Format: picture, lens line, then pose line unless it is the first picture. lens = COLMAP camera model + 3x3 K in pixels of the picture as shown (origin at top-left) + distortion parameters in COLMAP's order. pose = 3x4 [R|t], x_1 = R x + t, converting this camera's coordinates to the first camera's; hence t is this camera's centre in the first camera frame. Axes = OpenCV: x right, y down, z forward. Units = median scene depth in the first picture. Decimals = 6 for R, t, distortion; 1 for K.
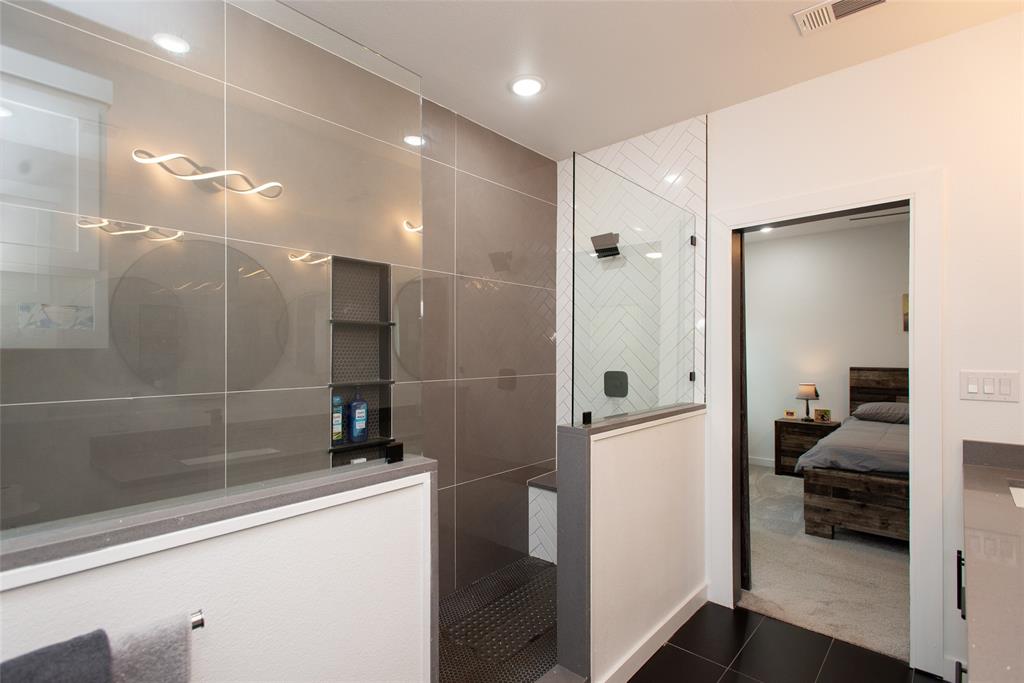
lens RADIAL K [[487.0, 0, 509.0], [0, 487.0, 348.2], [0, 0, 1]] dist [0.015011, -0.005349]
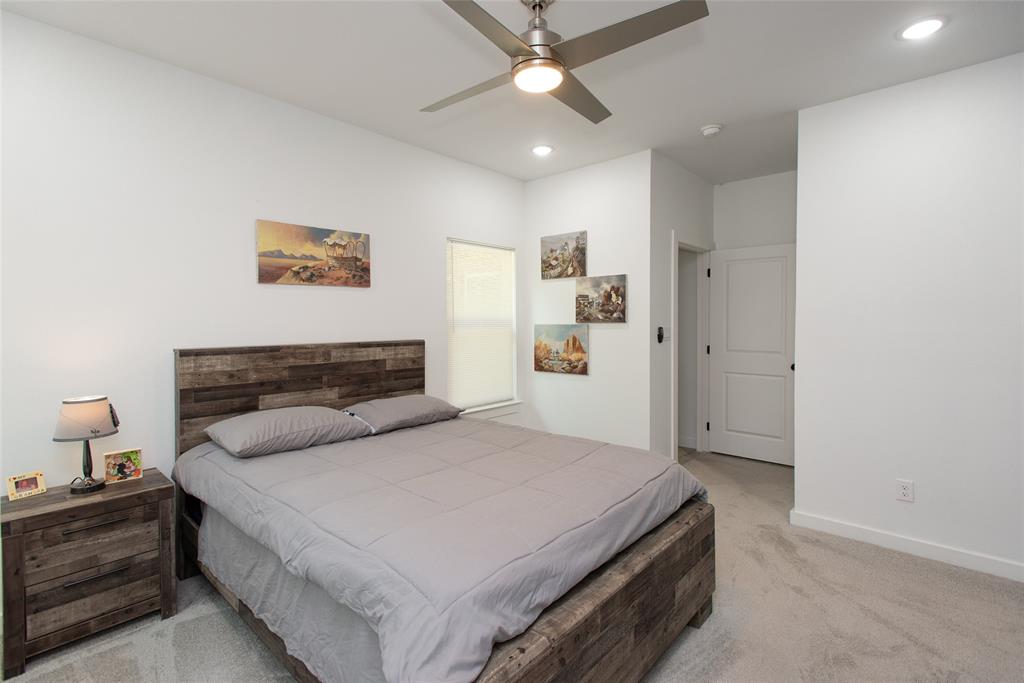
lens RADIAL K [[487.0, 0, 512.5], [0, 487.0, 333.3], [0, 0, 1]] dist [0.015011, -0.005349]
pose [[0.013369, -0.032707, 0.999376, 0.220011], [-0.003280, 0.999458, 0.032754, 0.005282], [-0.999905, -0.003715, 0.013255, 0.665742]]
